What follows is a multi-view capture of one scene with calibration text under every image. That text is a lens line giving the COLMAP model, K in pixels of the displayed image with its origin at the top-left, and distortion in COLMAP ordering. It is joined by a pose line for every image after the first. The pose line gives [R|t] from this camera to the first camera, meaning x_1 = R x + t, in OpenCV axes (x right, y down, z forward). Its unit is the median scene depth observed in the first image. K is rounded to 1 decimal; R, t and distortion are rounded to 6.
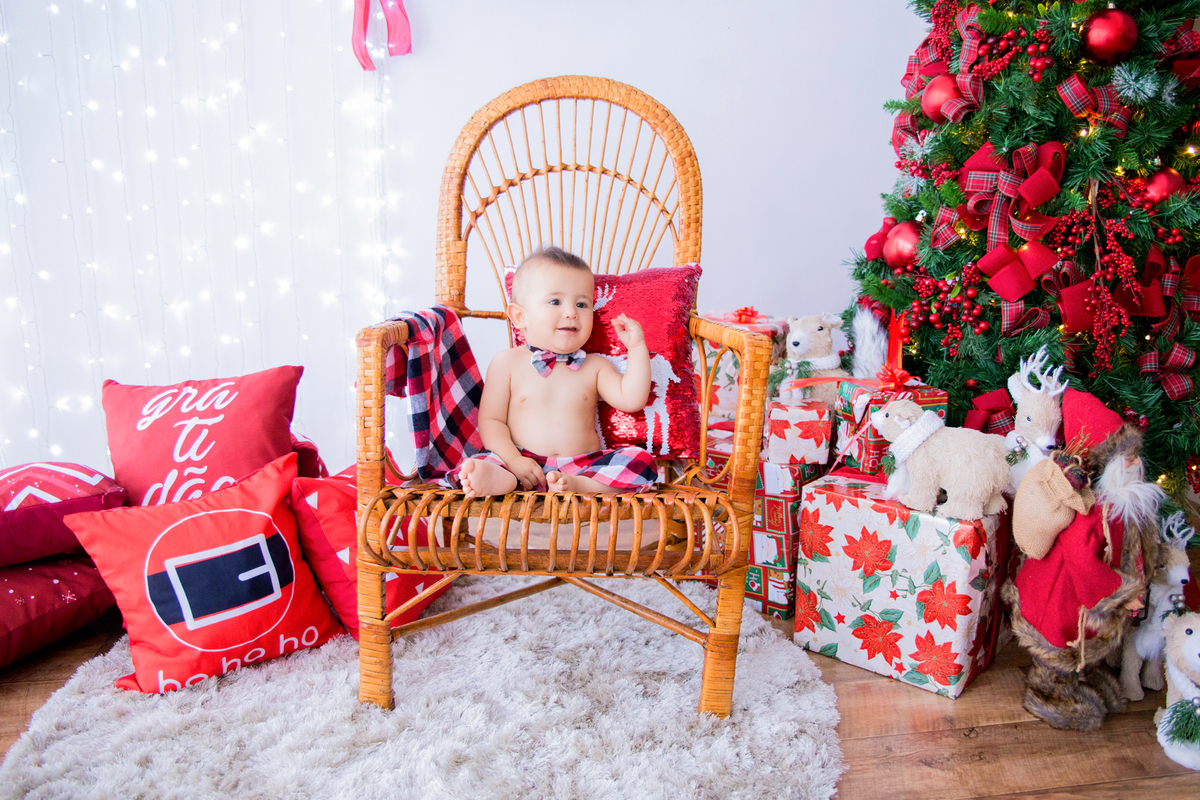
lens RADIAL K [[1035.7, 0, 607.4], [0, 1035.7, 387.8], [0, 0, 1]] dist [-0.093092, 0.064552]
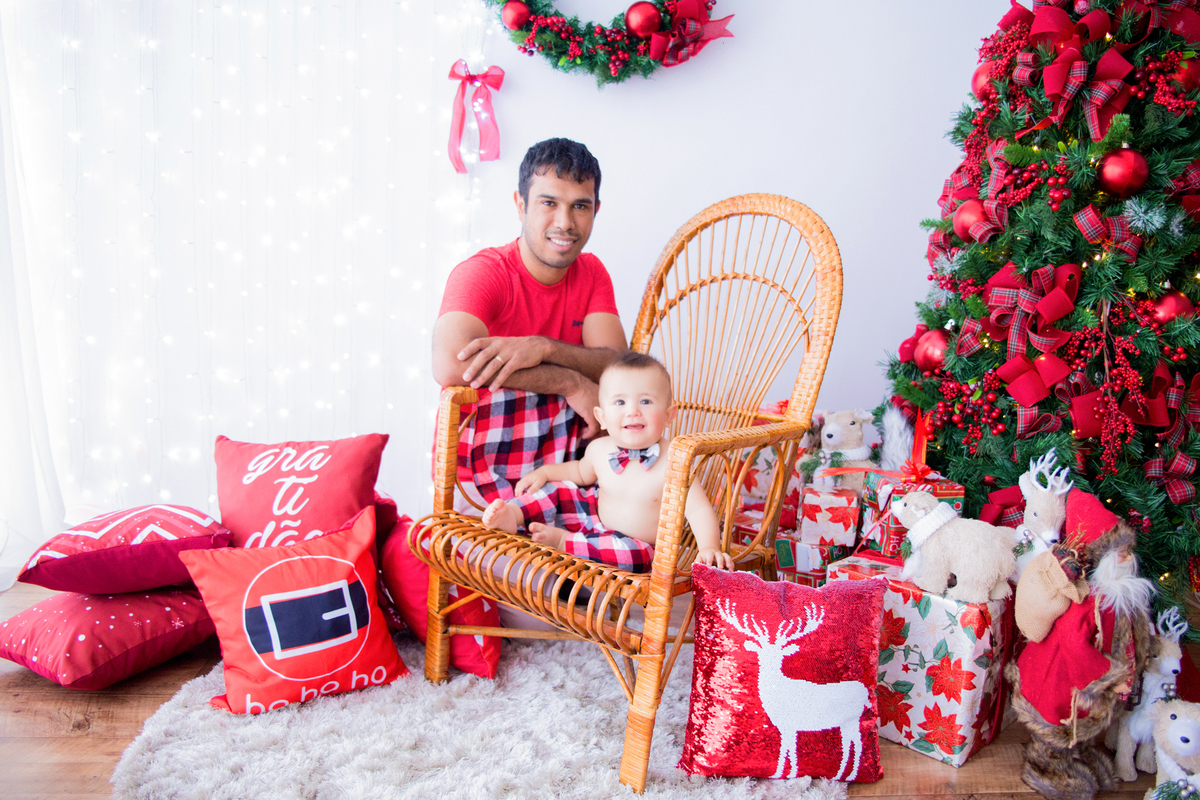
lens RADIAL K [[998.1, 0, 600.0], [0, 998.1, 400.0], [0, 0, 1]] dist [-0.108723, 0.082132]
pose [[0.996393, 0.047974, -0.069999, 0.011301], [-0.052235, 0.996809, -0.060360, -0.004149], [0.066880, 0.063799, 0.995719, -0.087138]]
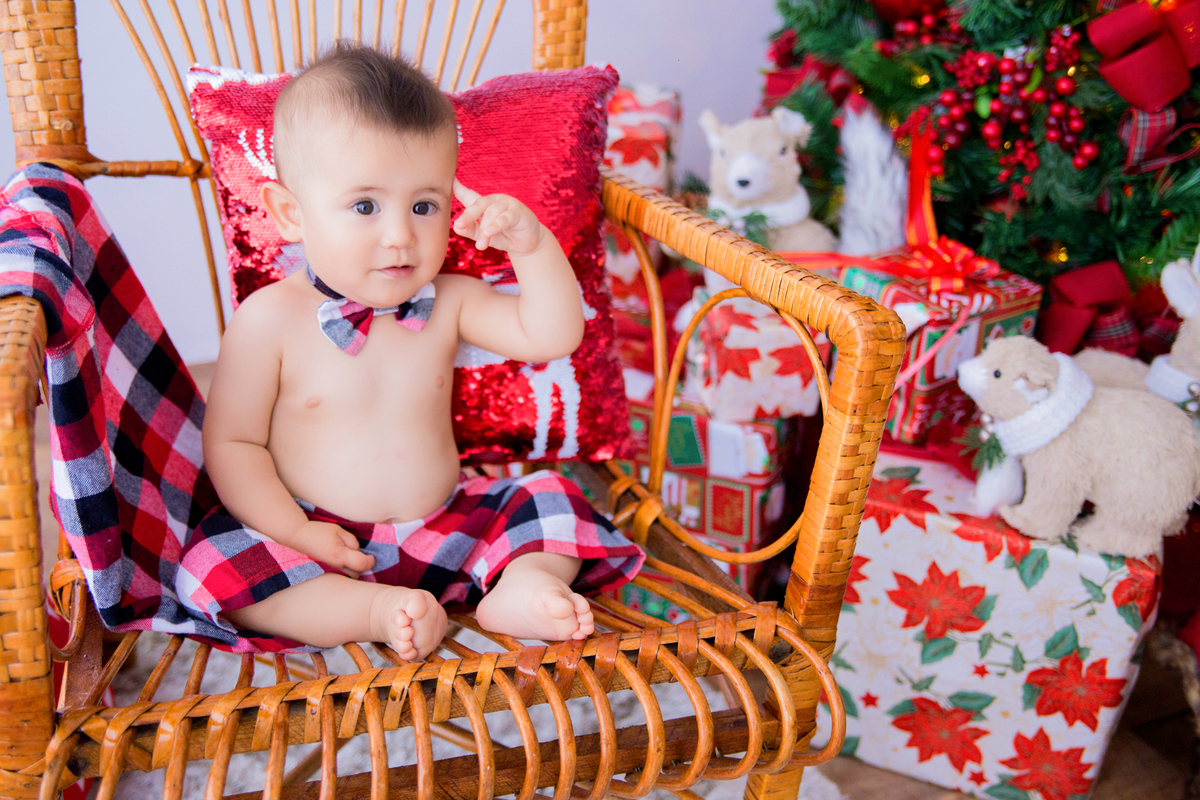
lens RADIAL K [[1387.9, 0, 595.1], [0, 1387.9, 447.3], [0, 0, 1]] dist [-0.009624, 0.115038]
pose [[0.945948, -0.113132, 0.303948, -0.140349], [0.015935, 0.952267, 0.304850, -0.150445], [-0.323928, -0.283528, 0.902598, 0.385531]]
